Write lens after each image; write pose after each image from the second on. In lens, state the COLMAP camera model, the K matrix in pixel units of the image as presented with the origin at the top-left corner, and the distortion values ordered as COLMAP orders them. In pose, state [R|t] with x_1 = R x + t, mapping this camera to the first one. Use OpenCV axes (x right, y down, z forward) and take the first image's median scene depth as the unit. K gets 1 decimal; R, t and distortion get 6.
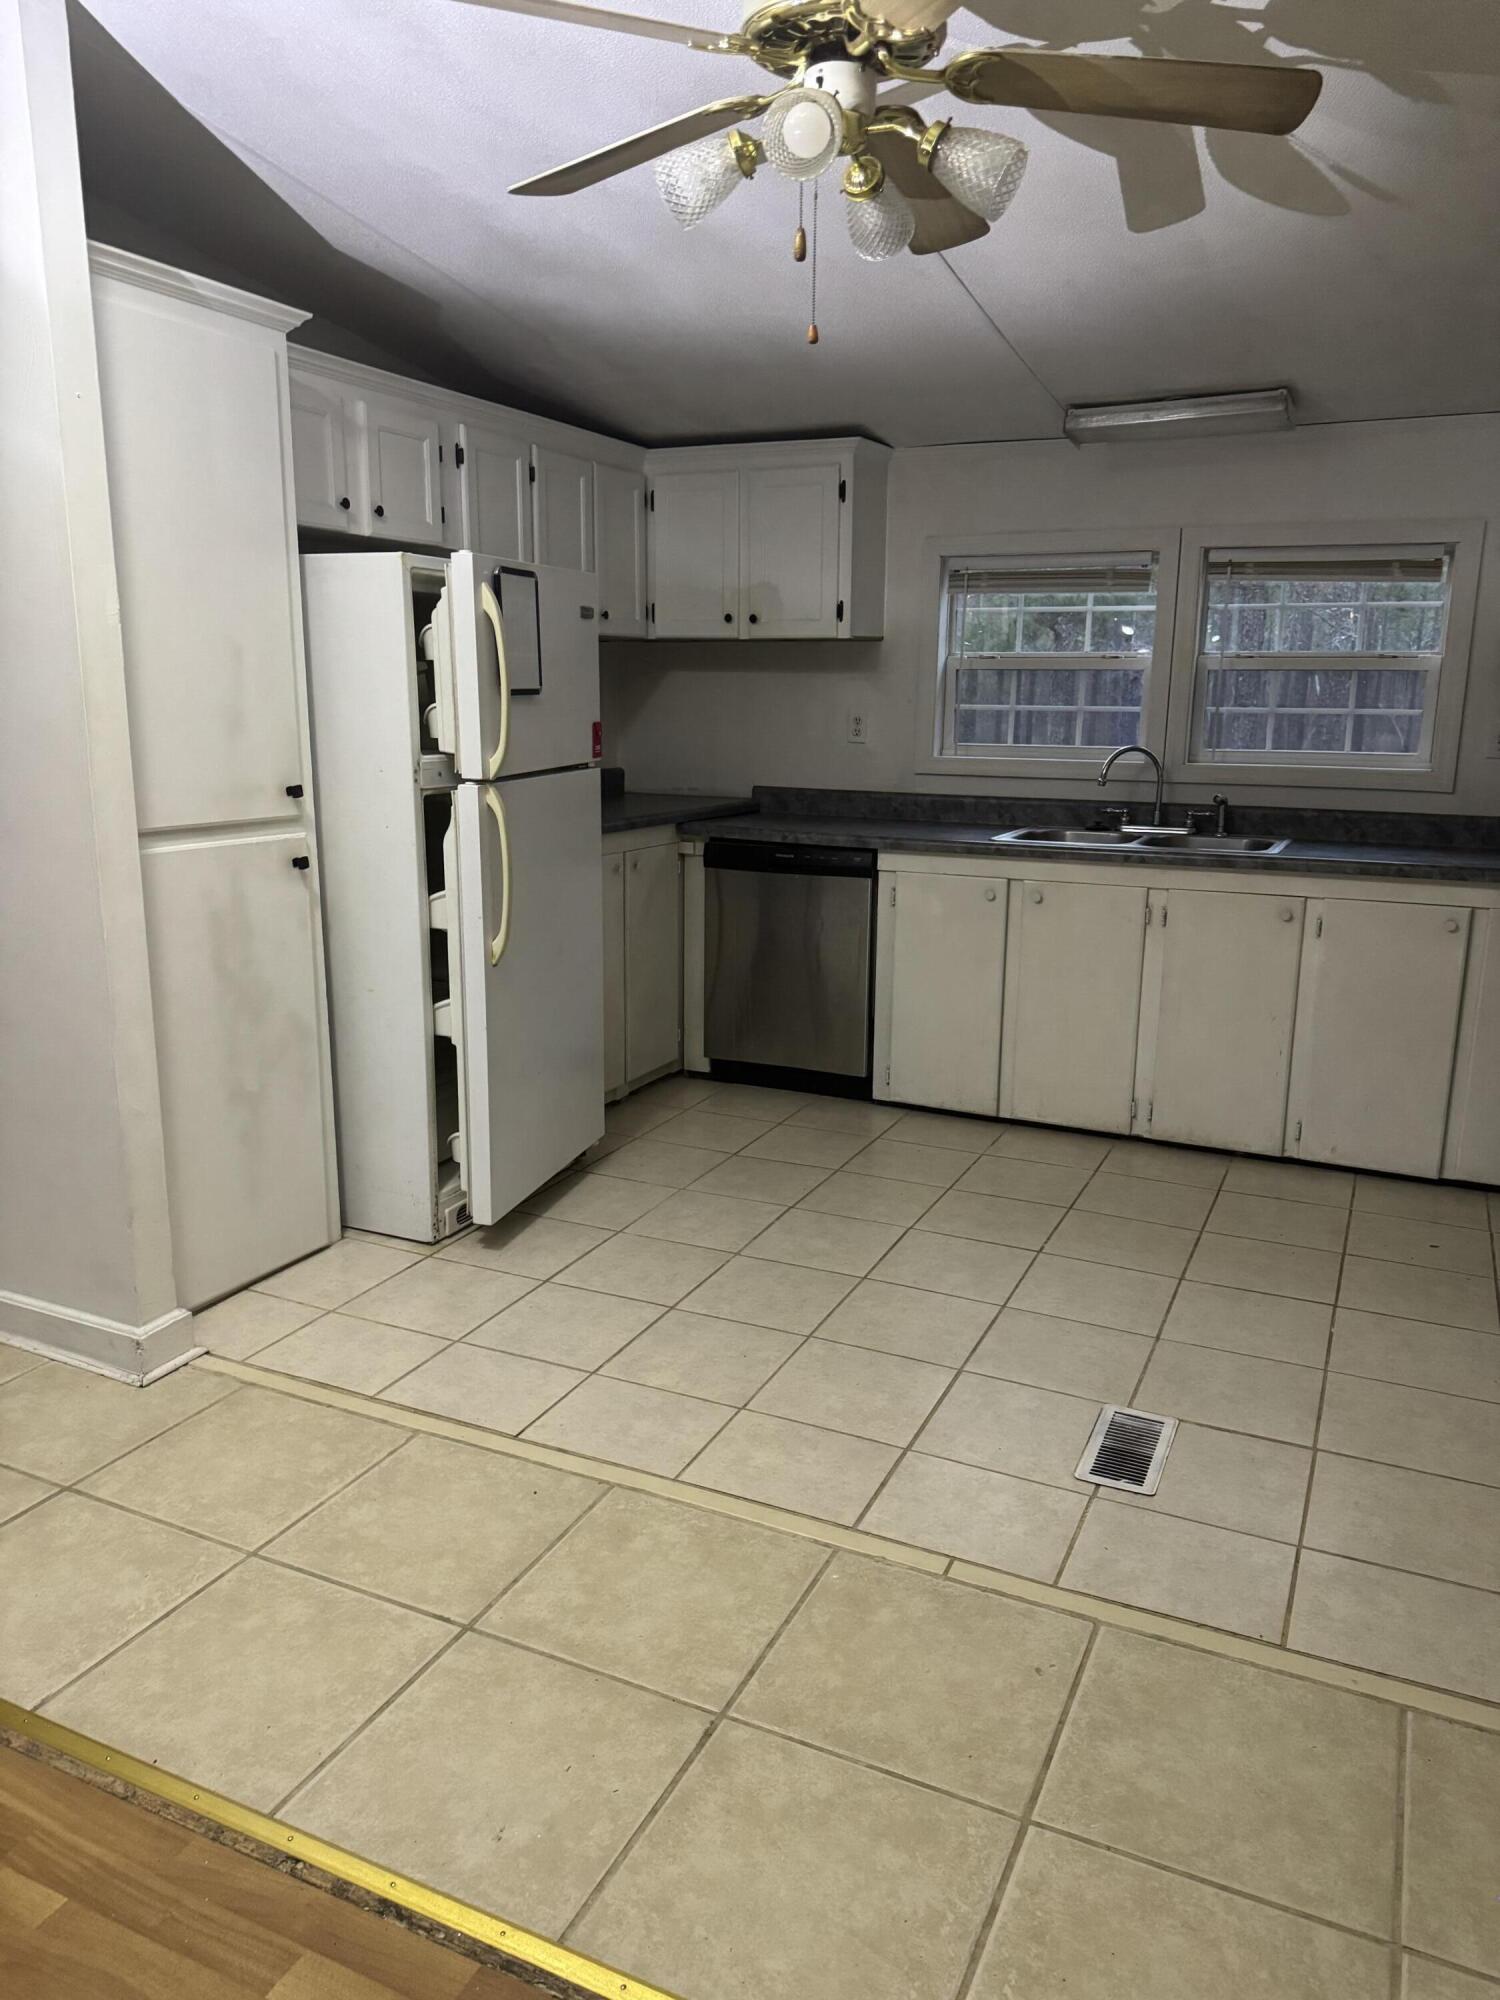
lens RADIAL K [[1427.5, 0, 761.6], [0, 1427.5, 1009.9], [0, 0, 1]] dist [0.047847, -0.041235]
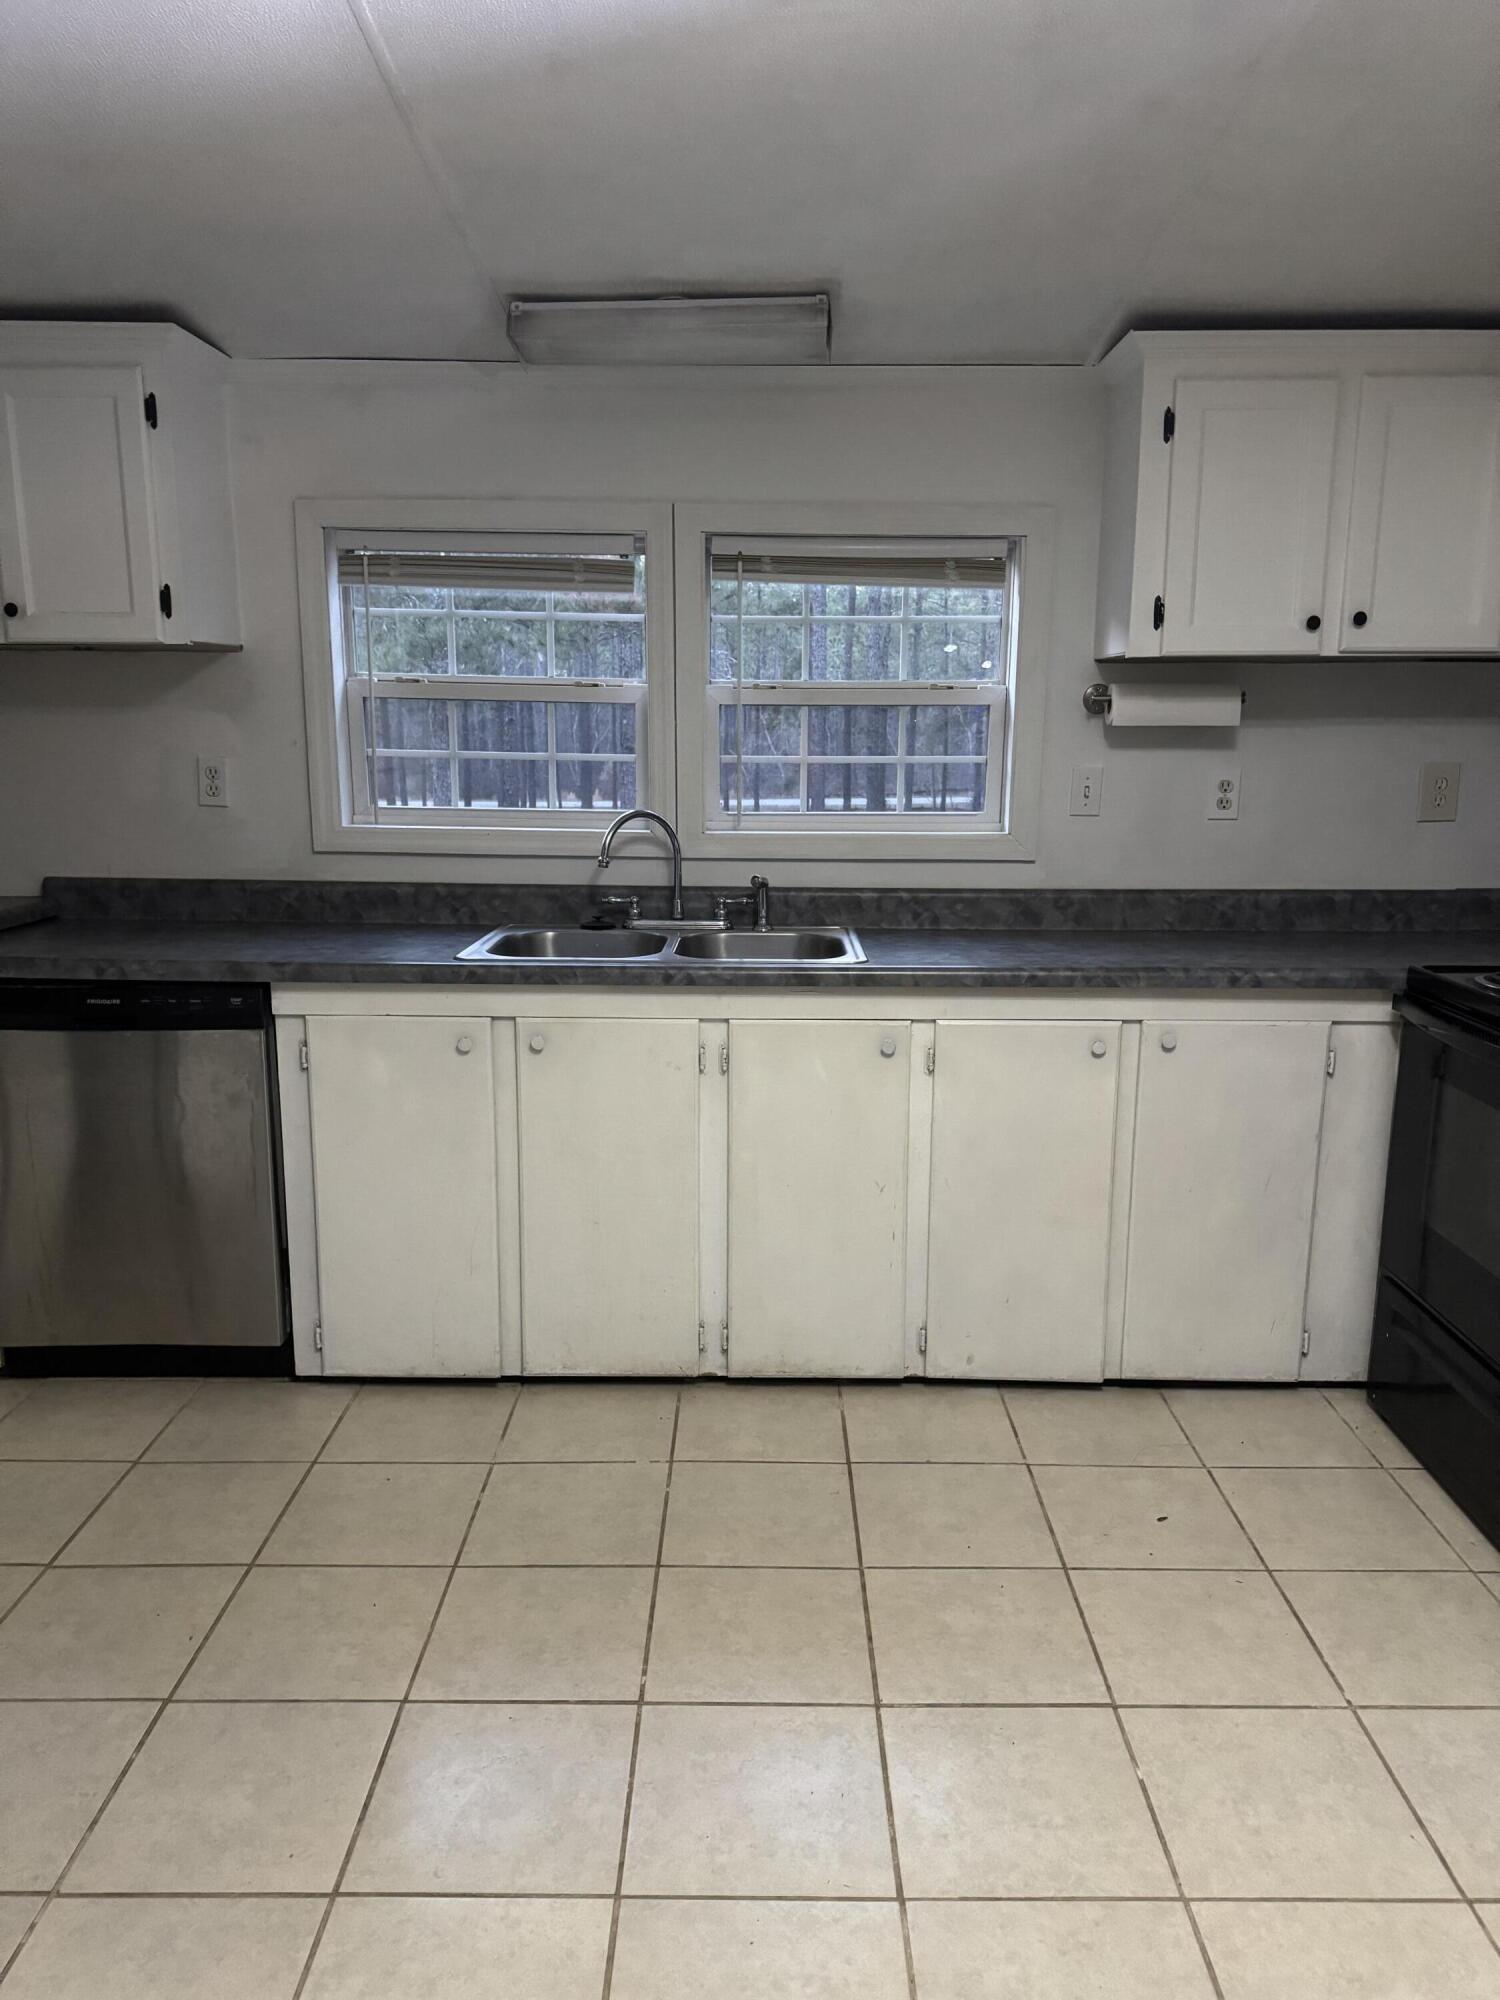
lens RADIAL K [[1427.5, 0, 761.6], [0, 1427.5, 1009.9], [0, 0, 1]] dist [0.047847, -0.041235]
pose [[0.908288, -0.082302, 0.410171, 0.018538], [0.093220, 0.995623, -0.006652, -0.075281], [-0.407828, 0.044278, 0.911984, 0.341600]]
